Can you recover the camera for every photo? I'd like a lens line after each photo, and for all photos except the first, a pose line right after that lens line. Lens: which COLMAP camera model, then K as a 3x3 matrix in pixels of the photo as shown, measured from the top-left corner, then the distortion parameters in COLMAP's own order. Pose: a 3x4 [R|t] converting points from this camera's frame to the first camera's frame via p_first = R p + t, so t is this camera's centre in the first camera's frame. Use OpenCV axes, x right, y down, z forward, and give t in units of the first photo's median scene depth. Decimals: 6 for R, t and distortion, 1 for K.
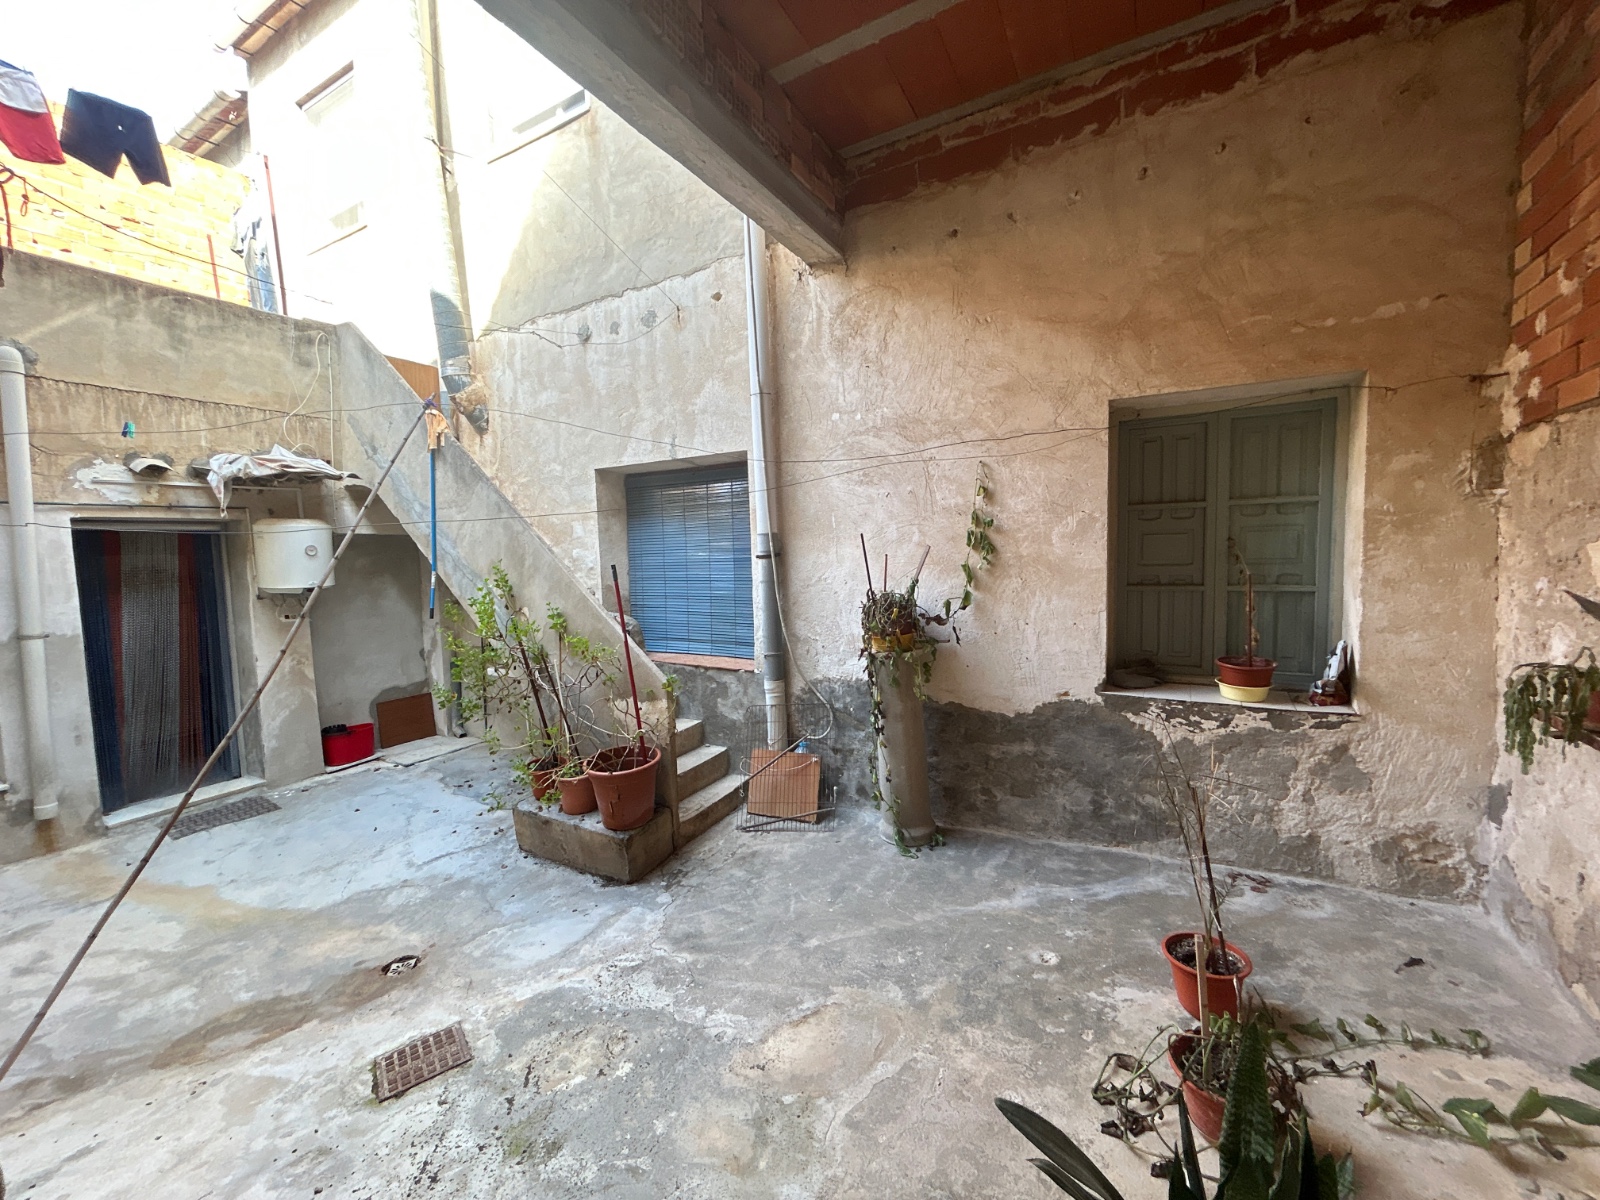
lens RADIAL K [[638.5, 0, 796.9], [0, 638.5, 599.7], [0, 0, 1]] dist [0.001424, 0.000248]
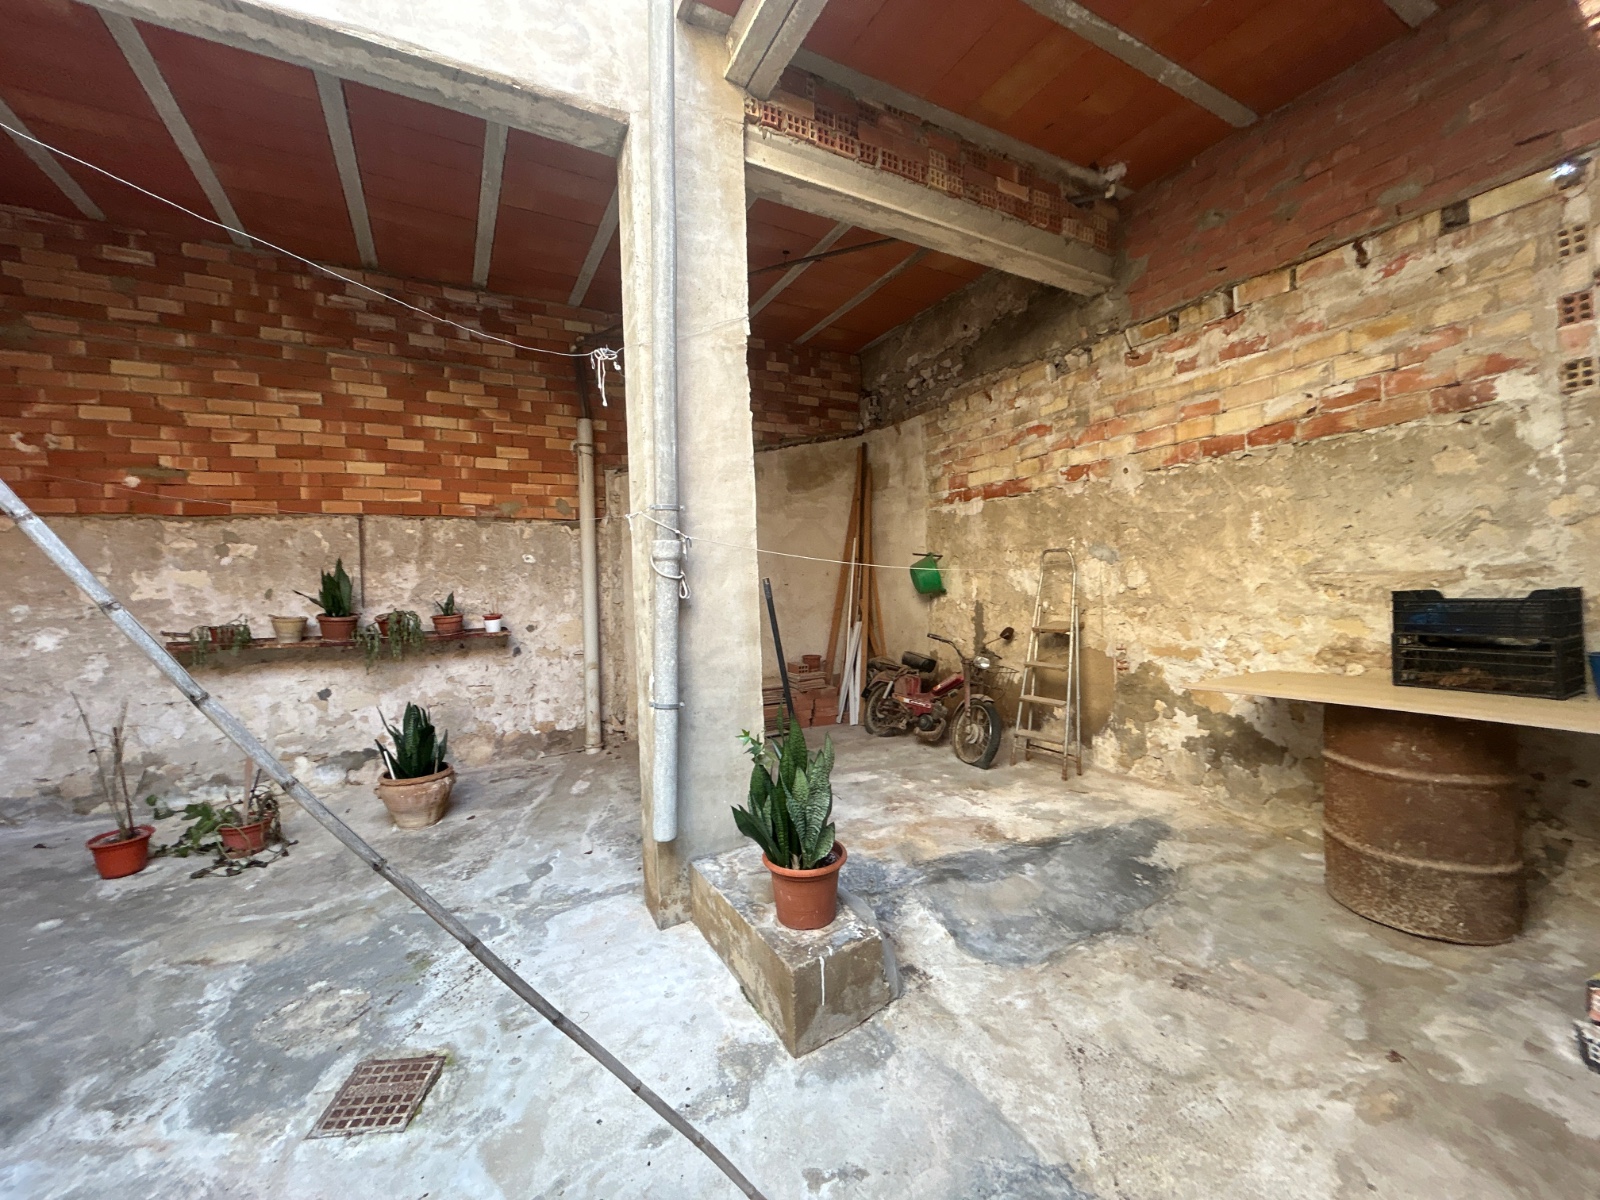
lens RADIAL K [[641.2, 0, 800.0], [0, 641.2, 600.0], [0, 0, 1]] dist [-0.003759, 0.000615]
pose [[-0.851046, 0.049770, 0.522727, -0.931261], [0.096100, 0.993447, 0.061871, 0.029002], [-0.516222, 0.102889, -0.850252, 0.821659]]
